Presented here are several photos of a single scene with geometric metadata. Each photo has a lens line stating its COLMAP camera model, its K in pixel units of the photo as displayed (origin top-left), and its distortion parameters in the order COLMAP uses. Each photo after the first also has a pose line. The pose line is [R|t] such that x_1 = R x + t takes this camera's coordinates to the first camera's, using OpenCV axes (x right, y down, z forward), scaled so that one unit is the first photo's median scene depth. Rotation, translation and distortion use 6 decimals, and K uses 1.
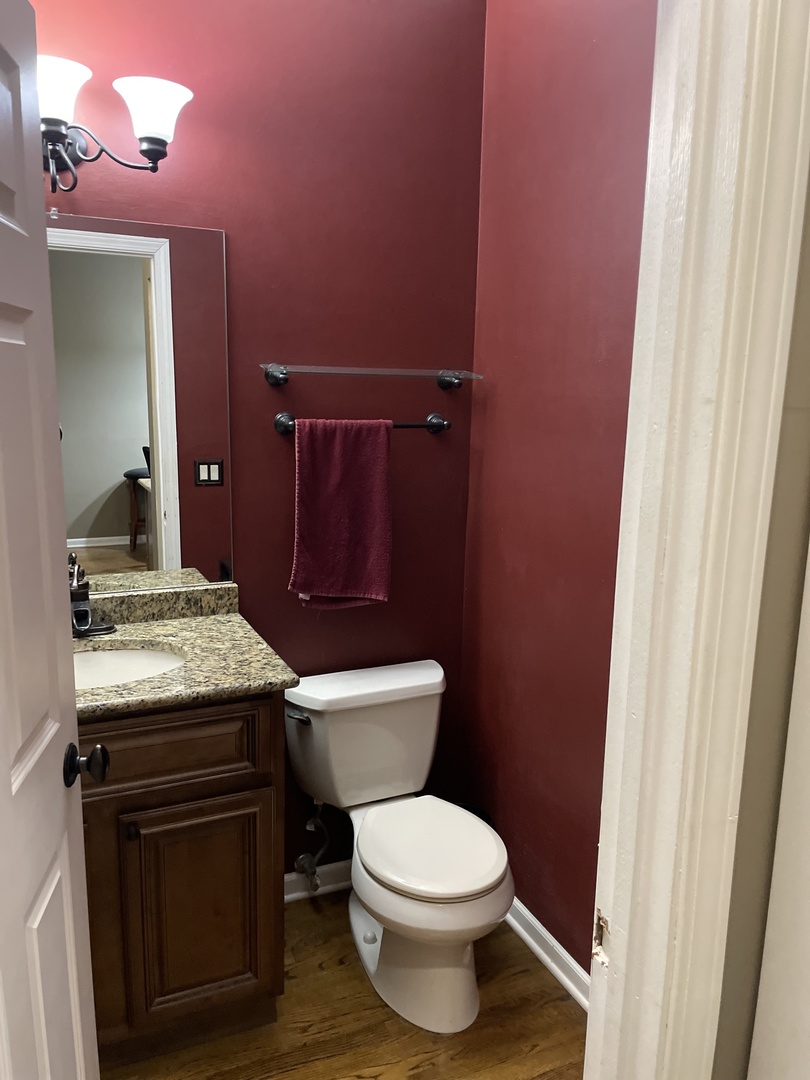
lens RADIAL K [[810.9, 0, 402.8], [0, 810.9, 569.8], [0, 0, 1]] dist [0.061931, -0.092309]
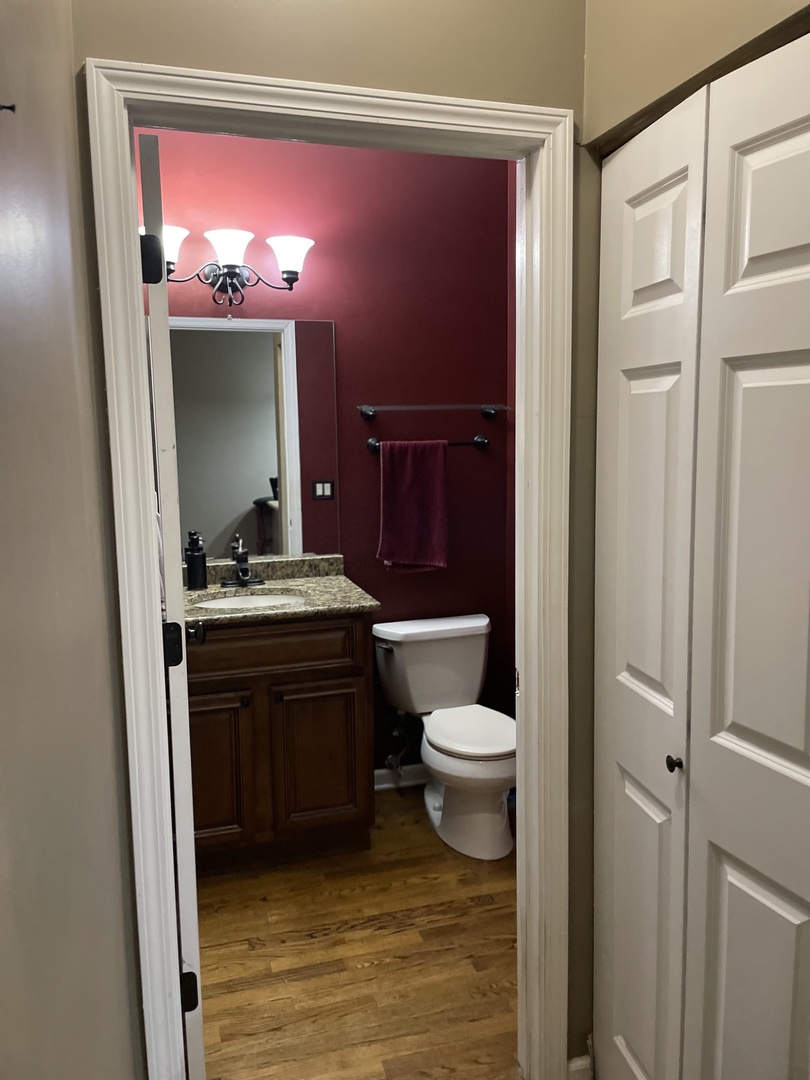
lens RADIAL K [[810.9, 0, 402.8], [0, 810.9, 569.8], [0, 0, 1]] dist [0.061931, -0.092309]
pose [[0.990867, -0.013391, -0.134174, 0.103298], [0.007584, 0.999016, -0.043702, 0.113017], [0.134627, 0.042286, 0.989994, -0.448874]]
